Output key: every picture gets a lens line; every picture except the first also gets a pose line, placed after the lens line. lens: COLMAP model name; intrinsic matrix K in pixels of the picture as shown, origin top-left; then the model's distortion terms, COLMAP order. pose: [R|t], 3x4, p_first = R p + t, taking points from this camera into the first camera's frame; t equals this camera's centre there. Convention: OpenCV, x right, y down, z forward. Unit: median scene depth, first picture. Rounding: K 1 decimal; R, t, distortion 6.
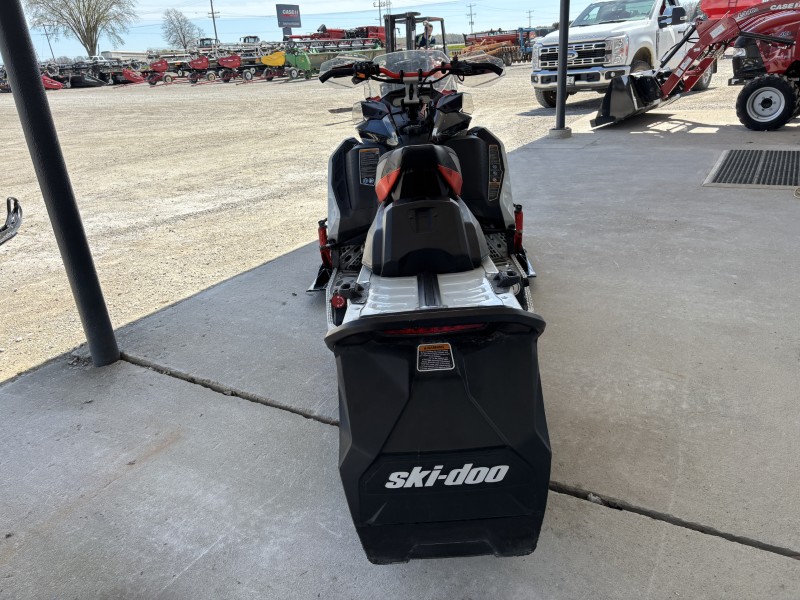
lens RADIAL K [[606.4, 0, 386.1], [0, 606.4, 300.4], [0, 0, 1]] dist [0.049613, -0.059553]
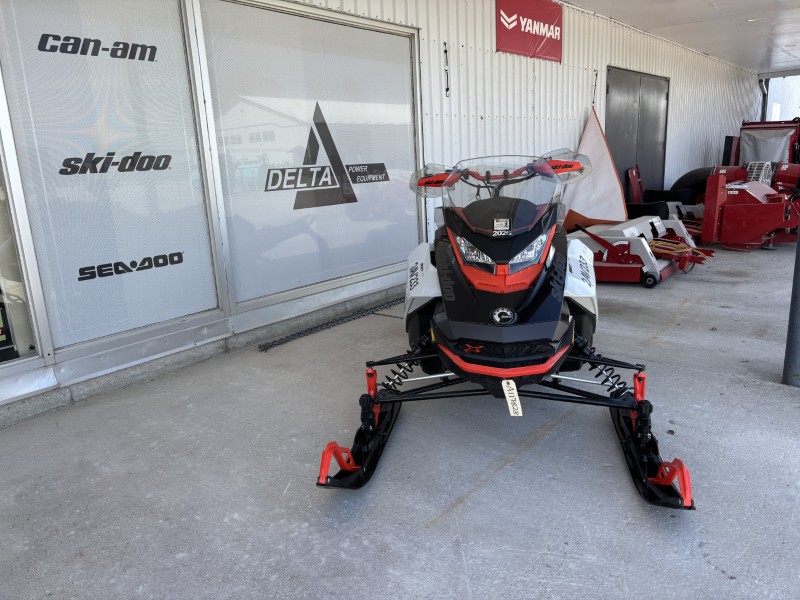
lens RADIAL K [[606.4, 0, 394.5], [0, 606.4, 302.7], [0, 0, 1]] dist [0.049613, -0.059553]
pose [[-0.985450, 0.094002, 0.141602, 0.077883], [0.158802, 0.806162, 0.569986, -0.744113], [-0.060575, 0.584180, -0.809361, 1.801792]]
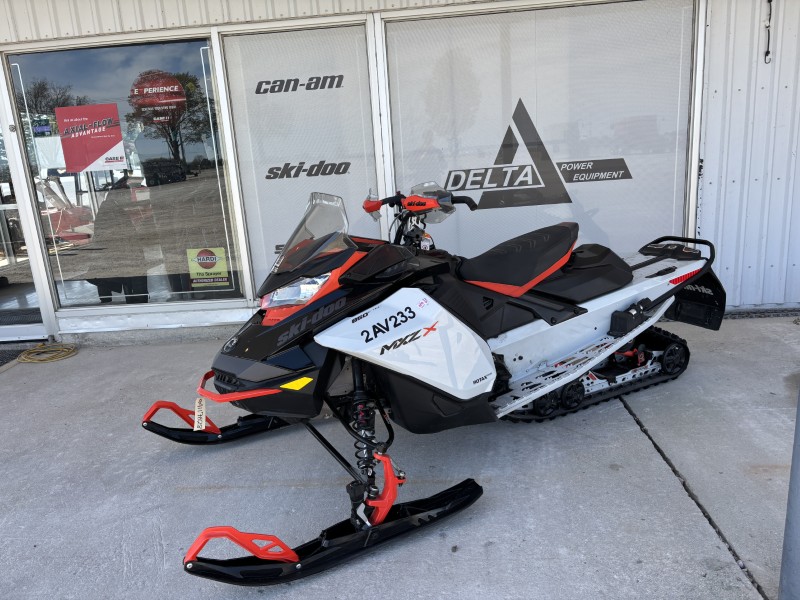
lens RADIAL K [[606.4, 0, 391.3], [0, 606.4, 303.9], [0, 0, 1]] dist [0.049613, -0.059553]
pose [[-0.478964, -0.100888, 0.872018, -0.733801], [0.428972, 0.839787, 0.332777, -0.520035], [-0.765882, 0.533460, -0.358950, 1.319867]]
